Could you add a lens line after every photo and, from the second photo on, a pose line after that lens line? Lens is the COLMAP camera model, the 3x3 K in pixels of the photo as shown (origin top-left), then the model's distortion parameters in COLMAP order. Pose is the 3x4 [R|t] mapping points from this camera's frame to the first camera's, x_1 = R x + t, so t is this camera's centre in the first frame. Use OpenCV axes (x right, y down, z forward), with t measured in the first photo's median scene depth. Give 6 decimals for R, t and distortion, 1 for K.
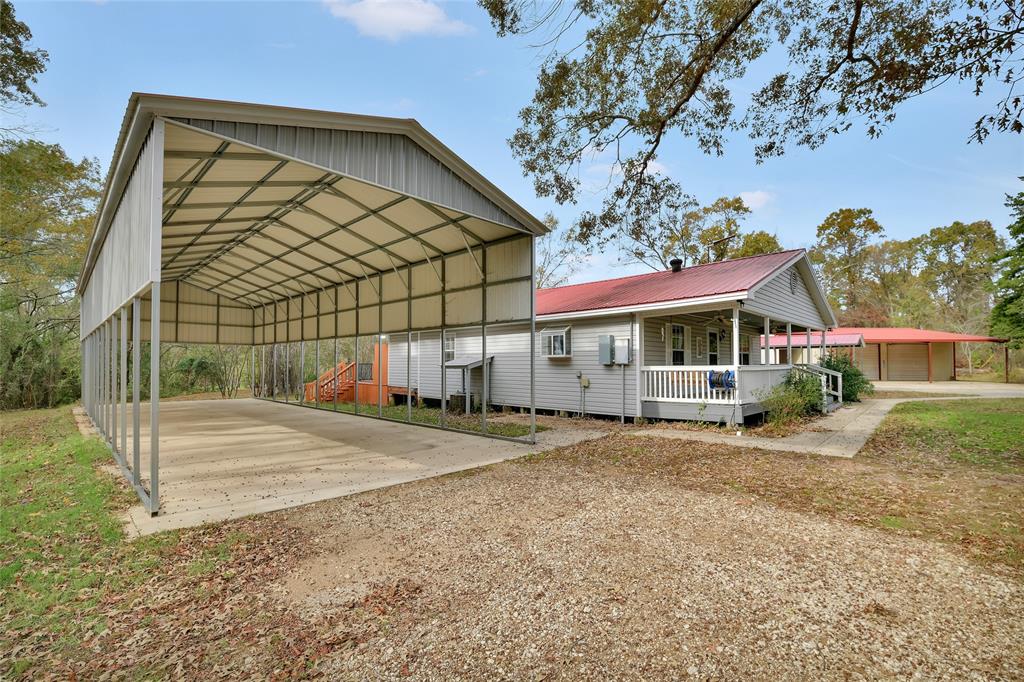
lens RADIAL K [[451.8, 0, 526.3], [0, 451.8, 356.6], [0, 0, 1]] dist [-0.001352, -0.008969]
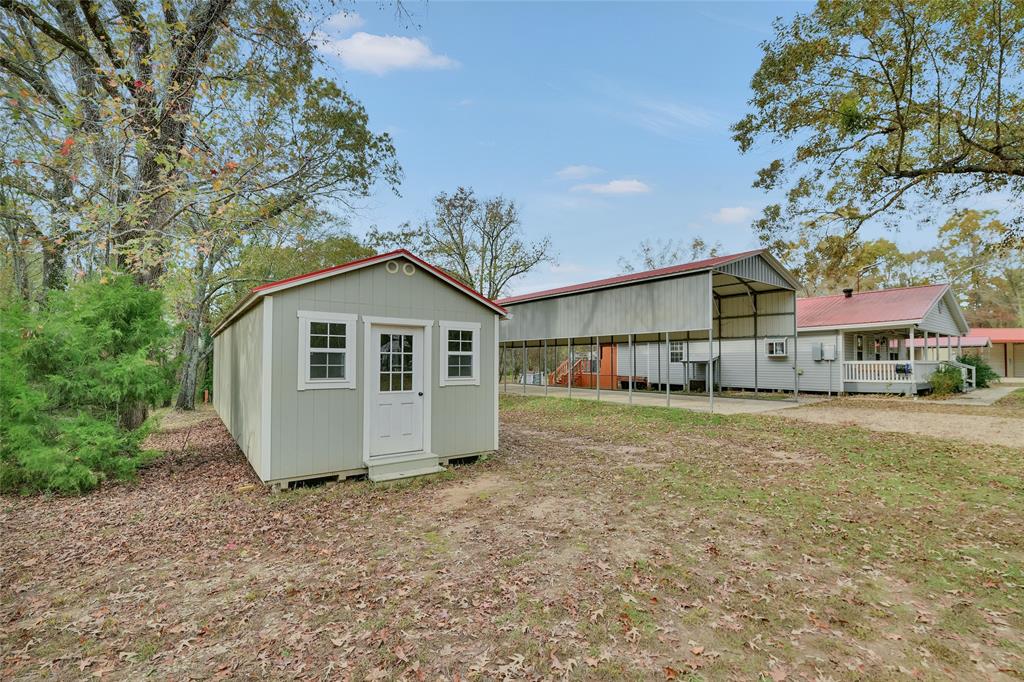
lens RADIAL K [[451.8, 0, 526.3], [0, 451.8, 356.6], [0, 0, 1]] dist [-0.001352, -0.008969]
pose [[0.987618, 0.000601, -0.156874, -0.543642], [0.000058, 0.999991, 0.004196, -0.002390], [0.156875, -0.004154, 0.987610, -0.701084]]
